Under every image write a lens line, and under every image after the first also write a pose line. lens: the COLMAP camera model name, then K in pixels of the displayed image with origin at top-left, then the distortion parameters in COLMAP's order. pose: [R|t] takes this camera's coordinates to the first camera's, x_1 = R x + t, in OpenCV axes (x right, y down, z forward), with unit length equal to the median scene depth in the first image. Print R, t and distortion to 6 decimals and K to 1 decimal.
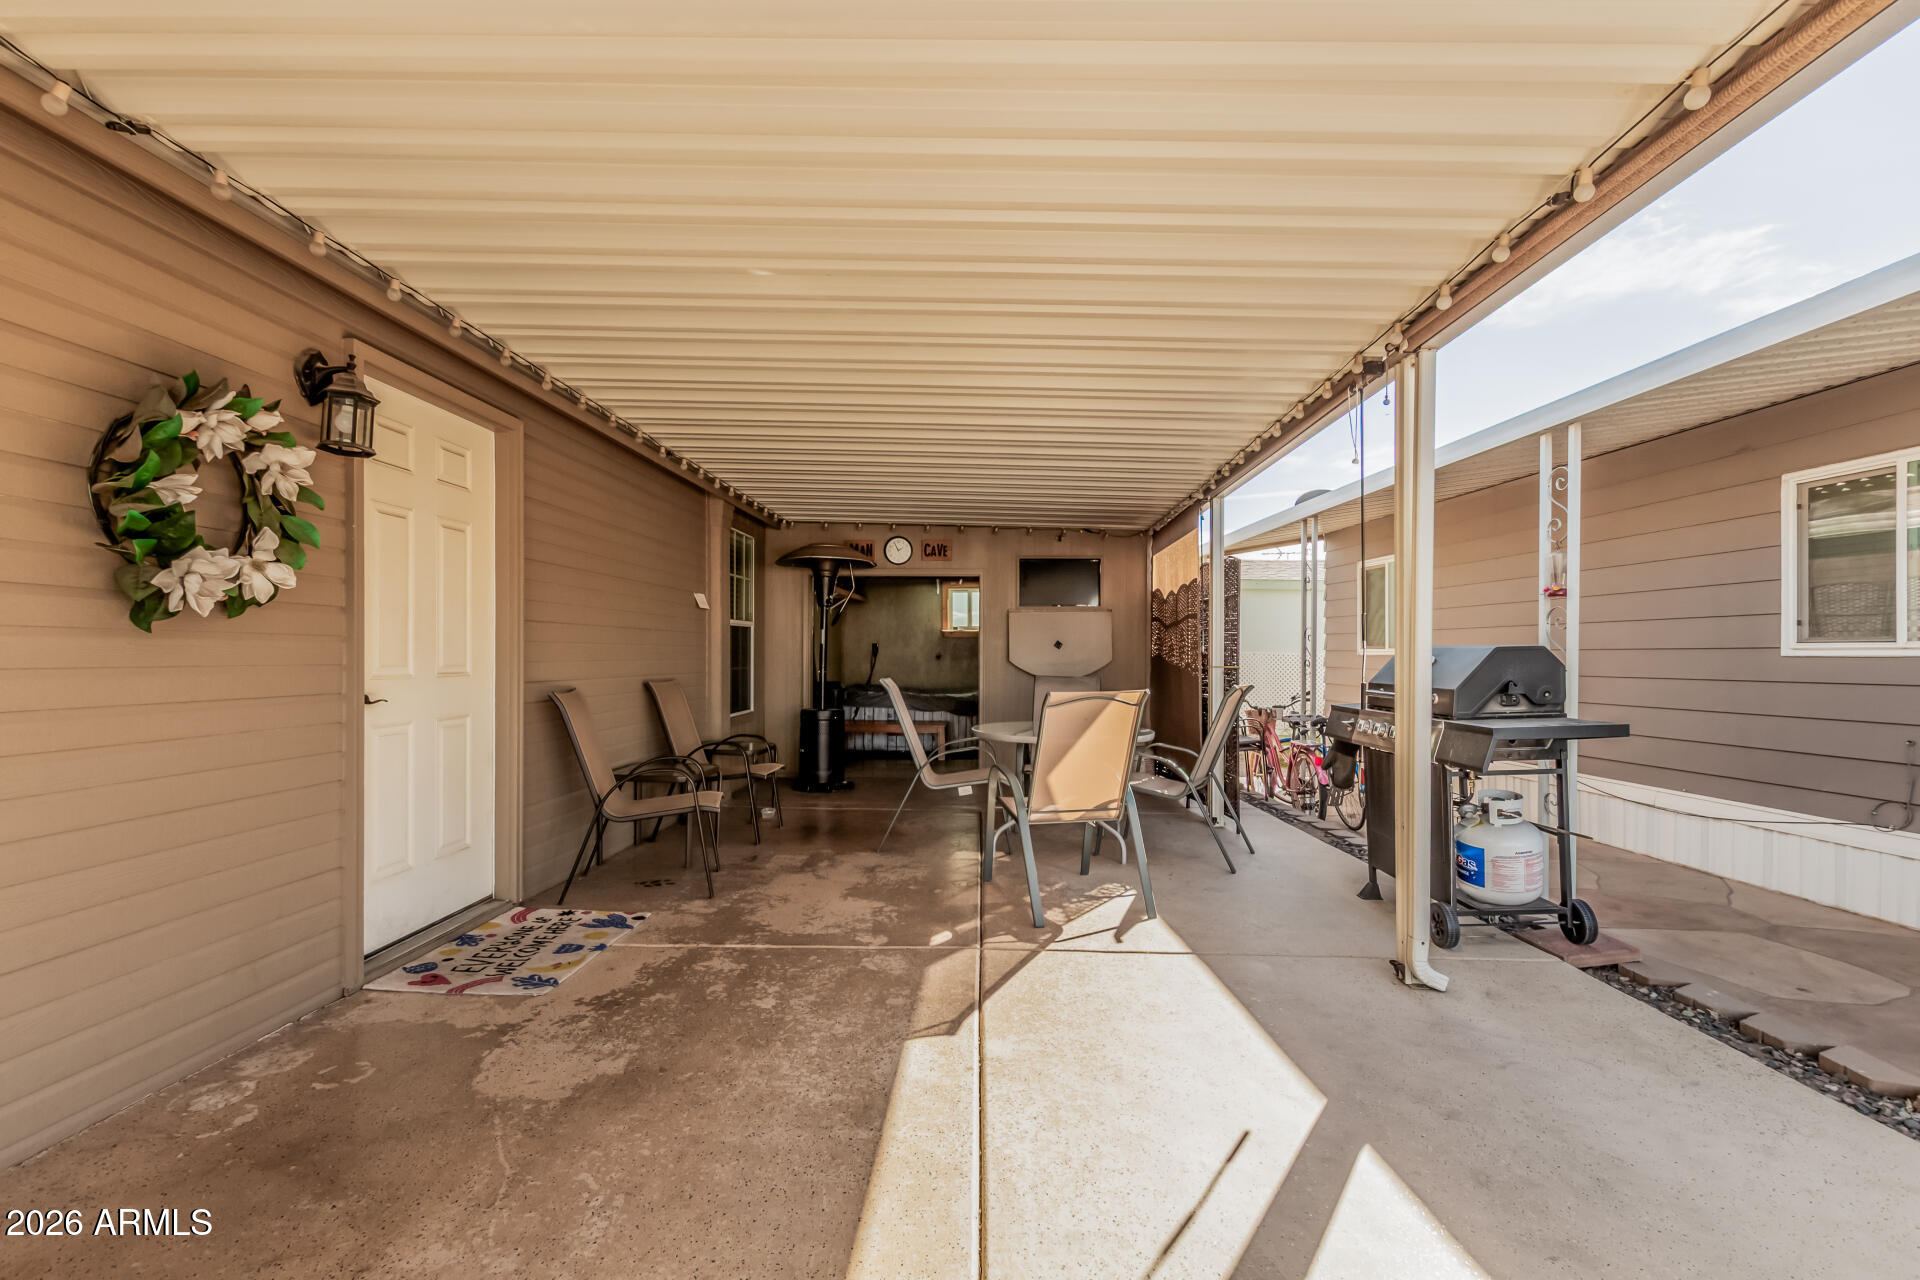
lens RADIAL K [[878.2, 0, 964.3], [0, 878.2, 658.3], [0, 0, 1]] dist [0.002796, 0.000654]
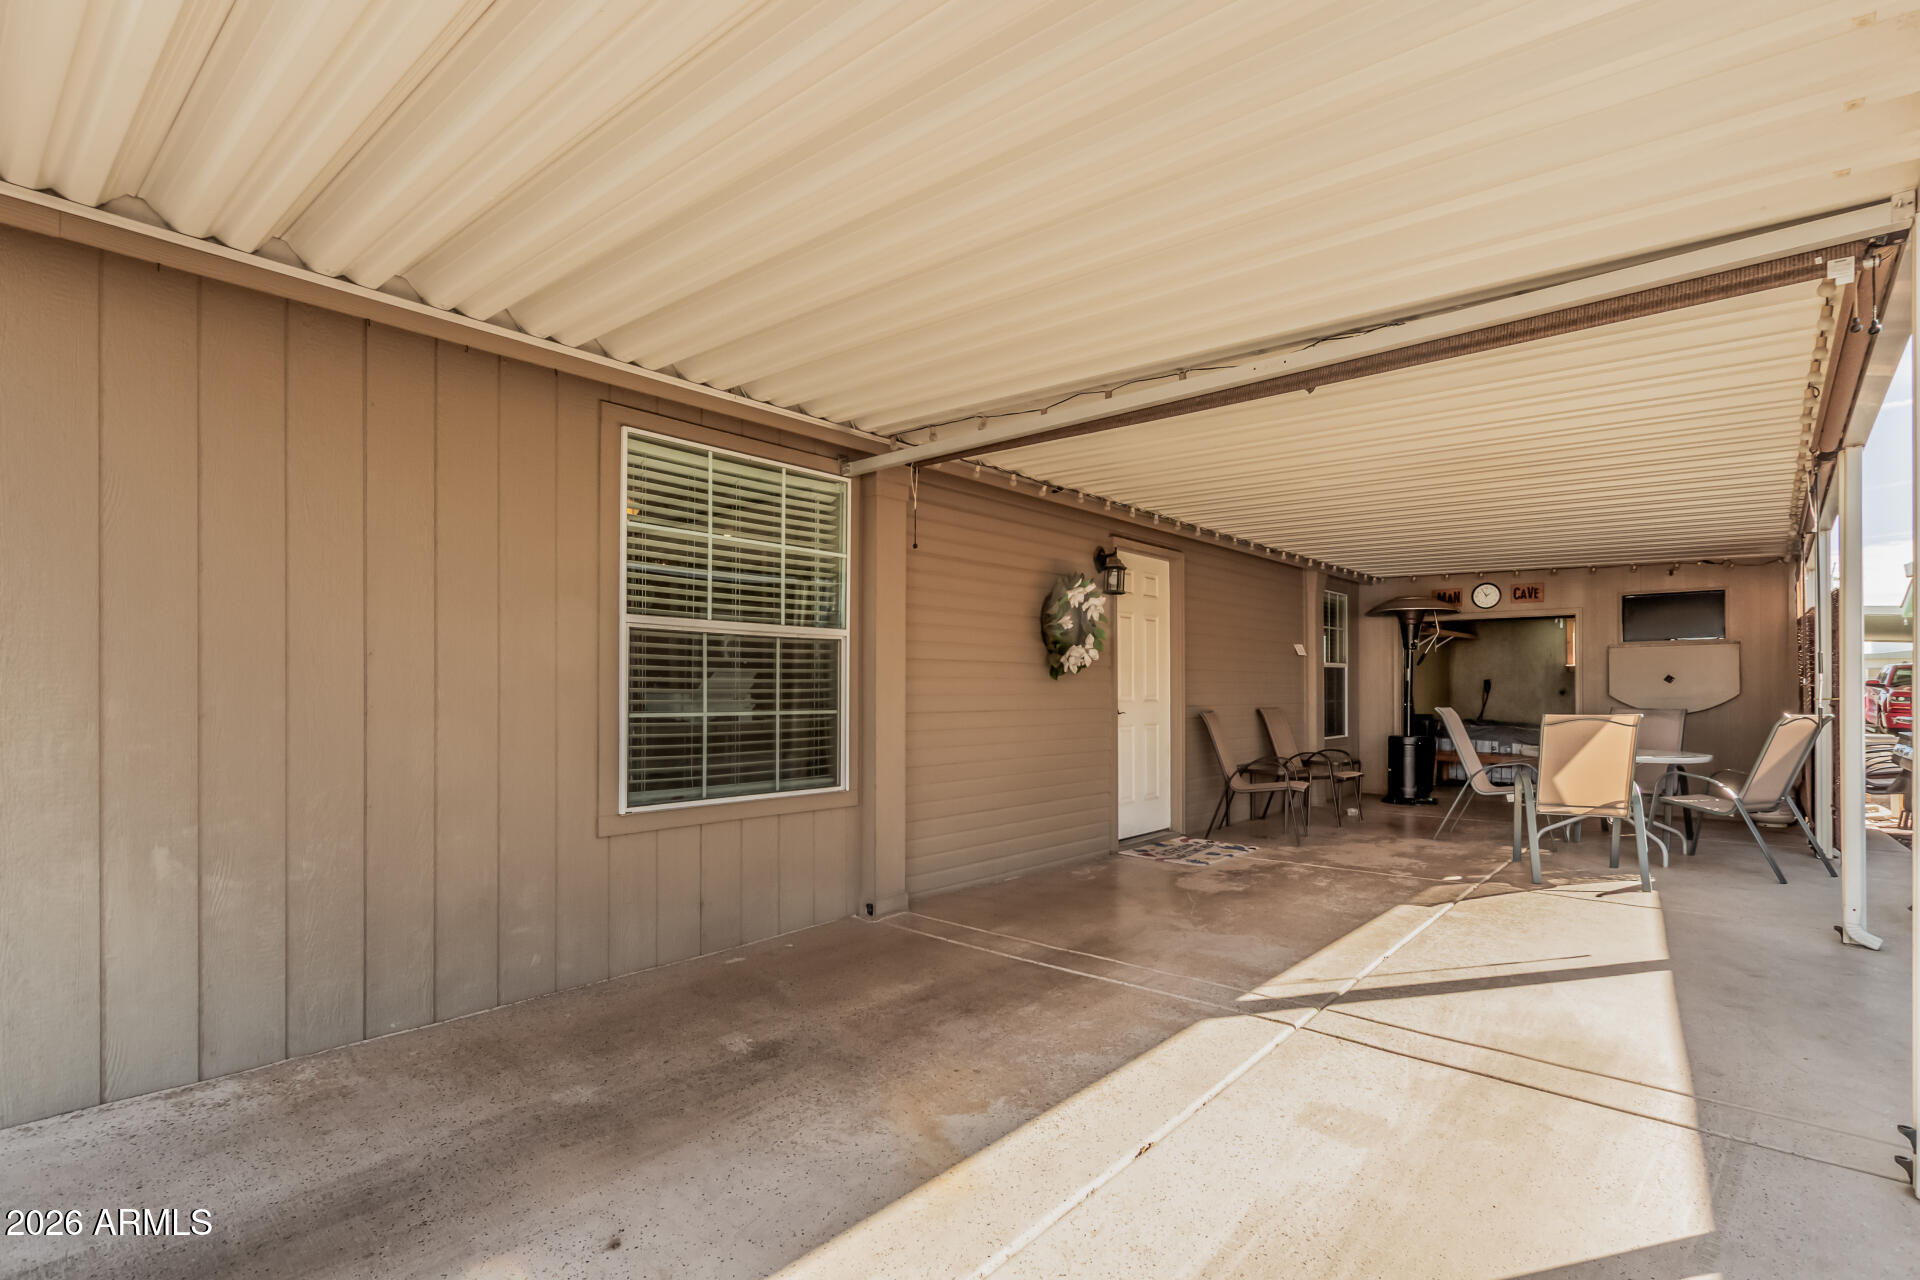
lens RADIAL K [[918.6, 0, 941.6], [0, 918.6, 691.3], [0, 0, 1]] dist [0.000692, -0.000552]
pose [[0.772433, -0.004560, -0.635080, 0.288926], [0.000414, 0.999978, -0.006676, 0.011311], [0.635096, 0.004894, 0.772418, -0.736841]]
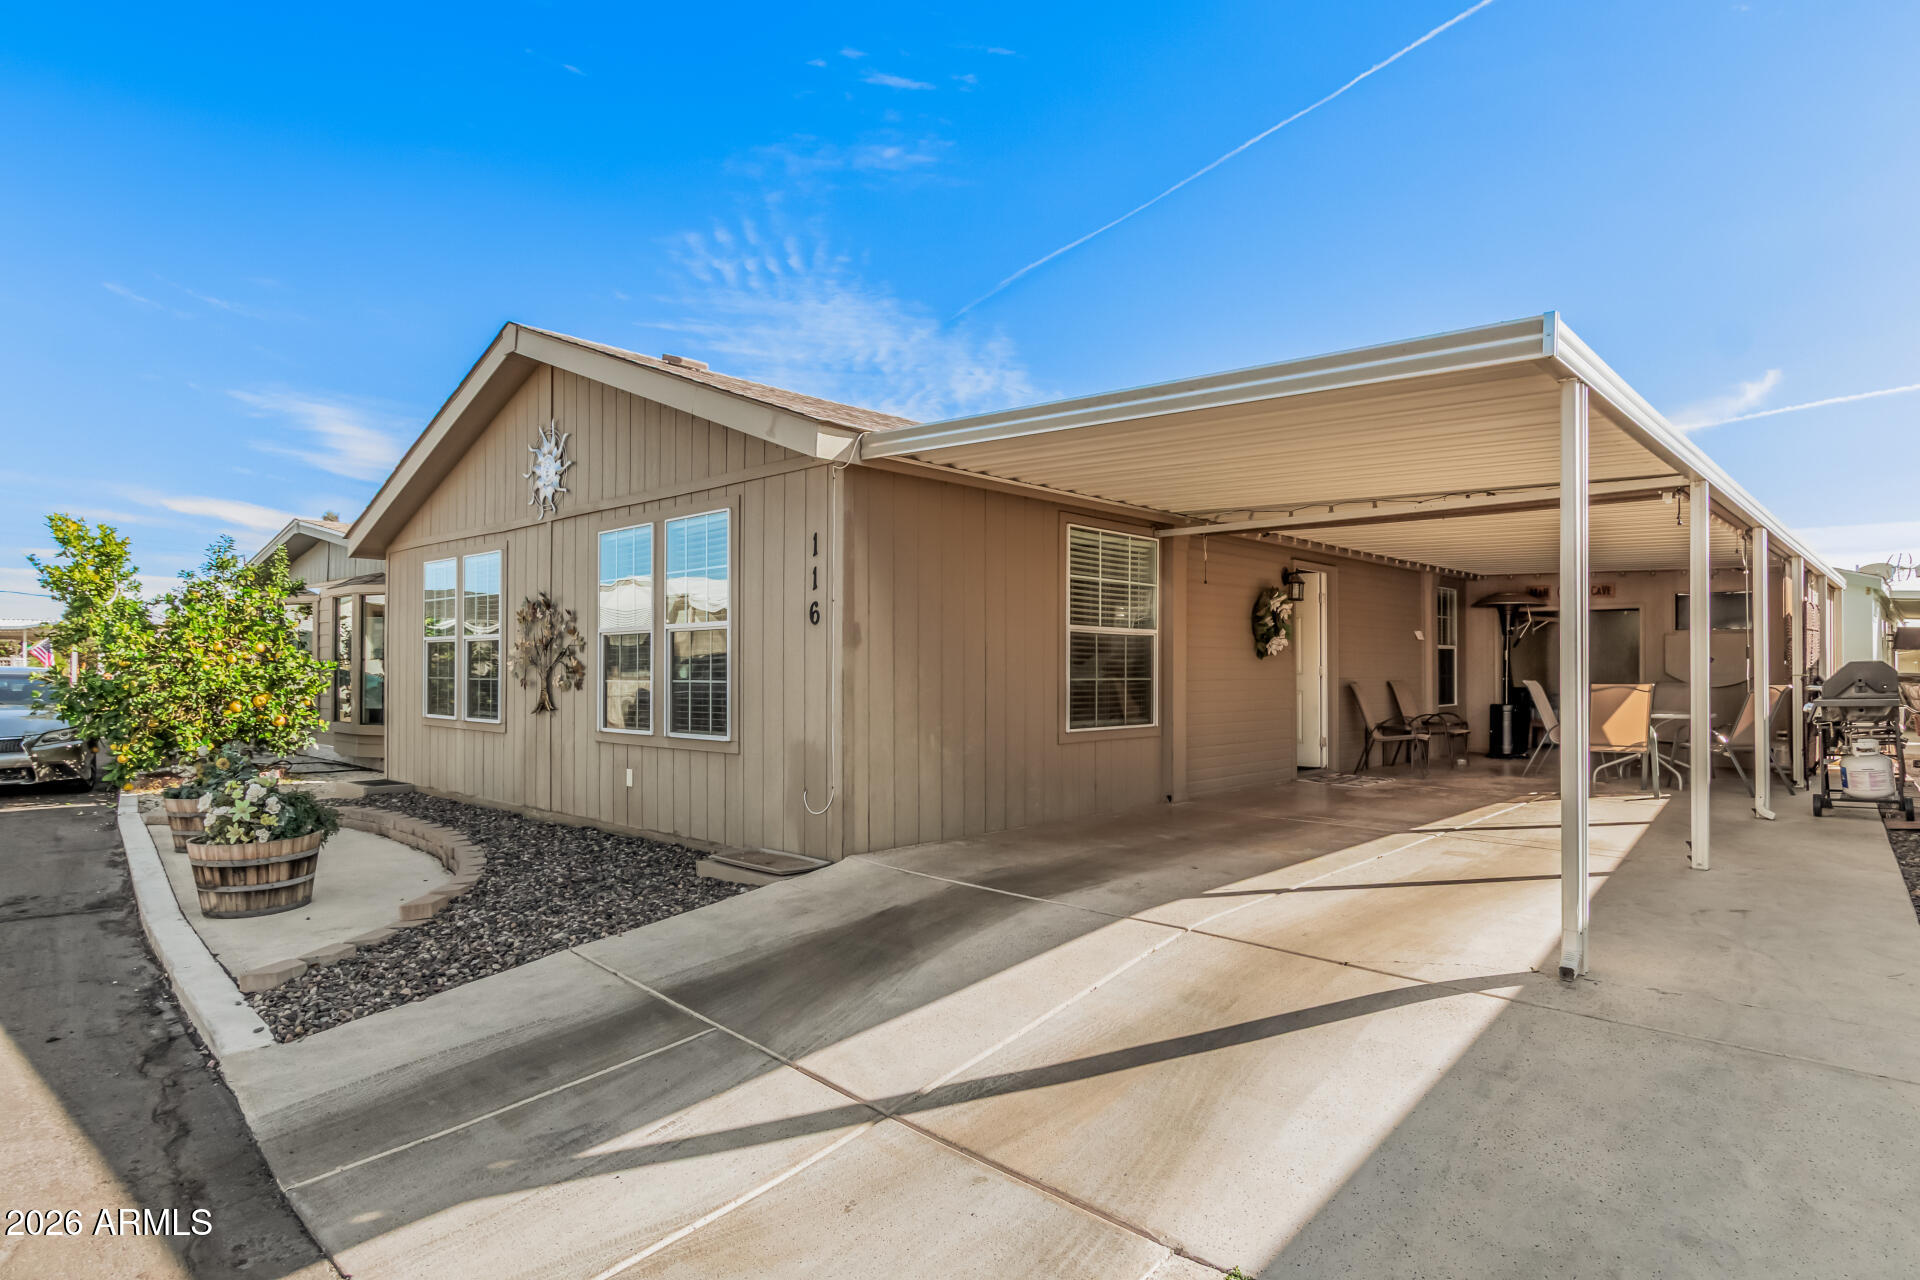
lens RADIAL K [[1035.4, 0, 959.9], [0, 1035.4, 652.2], [0, 0, 1]] dist [-0.001870, -0.000446]
pose [[0.755494, -0.009523, -0.655086, 0.590427], [-0.004531, 0.999795, -0.019759, 0.018276], [0.655140, 0.017895, 0.755296, -1.897096]]
